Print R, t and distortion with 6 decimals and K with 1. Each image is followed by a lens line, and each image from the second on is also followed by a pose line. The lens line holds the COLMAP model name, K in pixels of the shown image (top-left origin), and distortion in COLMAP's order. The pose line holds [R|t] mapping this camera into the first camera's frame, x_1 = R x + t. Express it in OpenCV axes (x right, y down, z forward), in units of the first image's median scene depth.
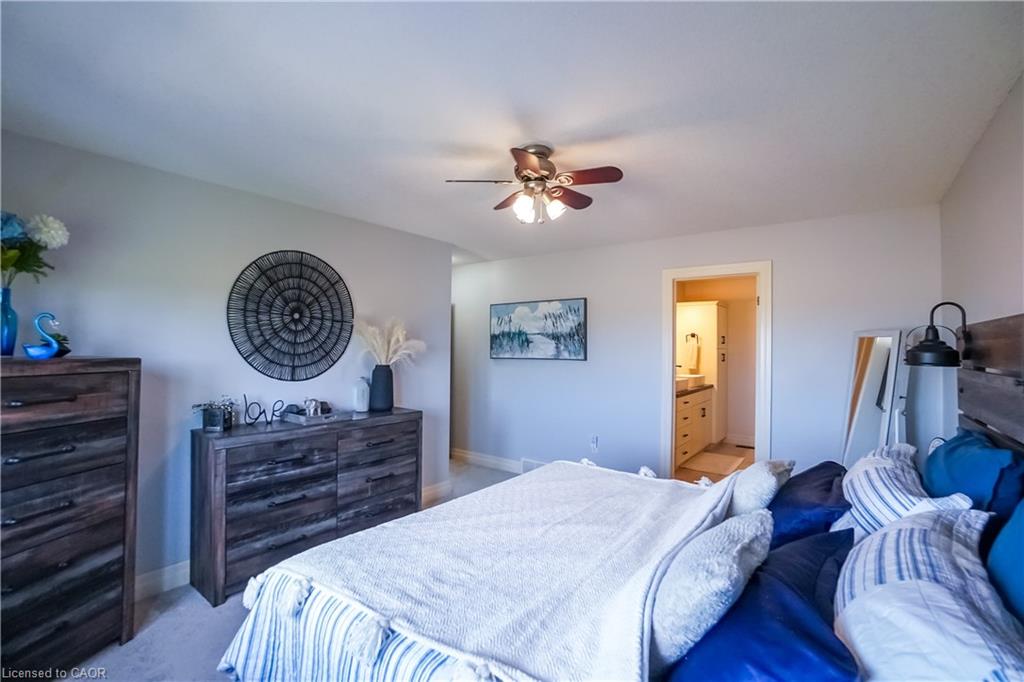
lens RADIAL K [[468.3, 0, 511.7], [0, 468.3, 340.2], [0, 0, 1]] dist [-0.057881, 0.020359]
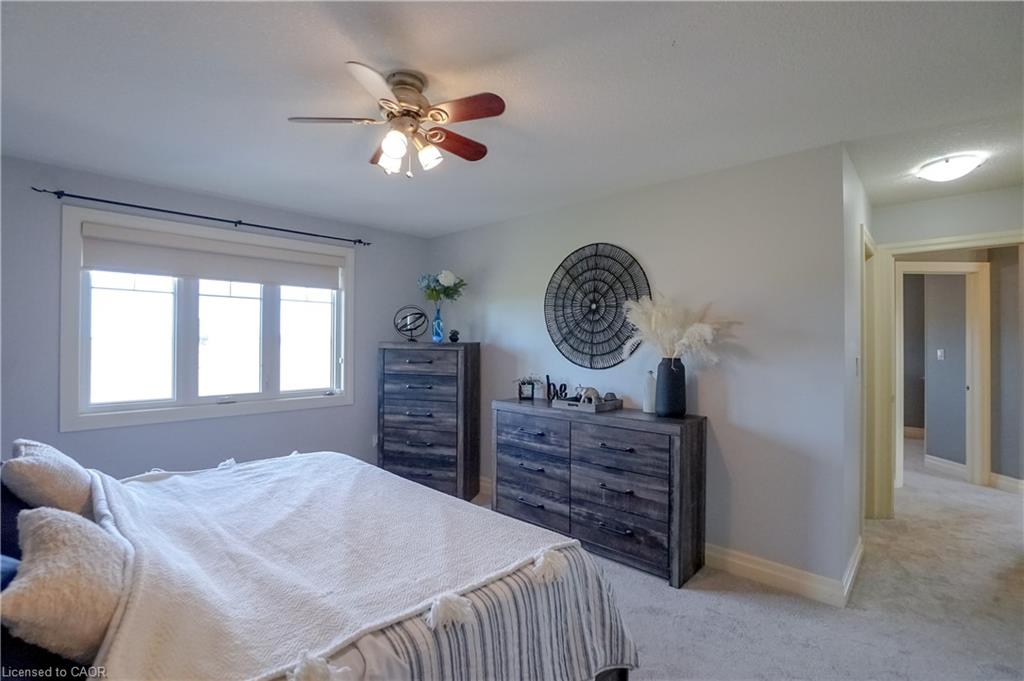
lens RADIAL K [[468.3, 0, 511.7], [0, 468.3, 338.9], [0, 0, 1]] dist [-0.057881, 0.020359]
pose [[-0.121539, -0.015544, -0.992465, 0.633859], [0.004948, 0.999855, -0.016265, 0.038979], [0.992574, -0.006888, -0.121445, 1.000865]]
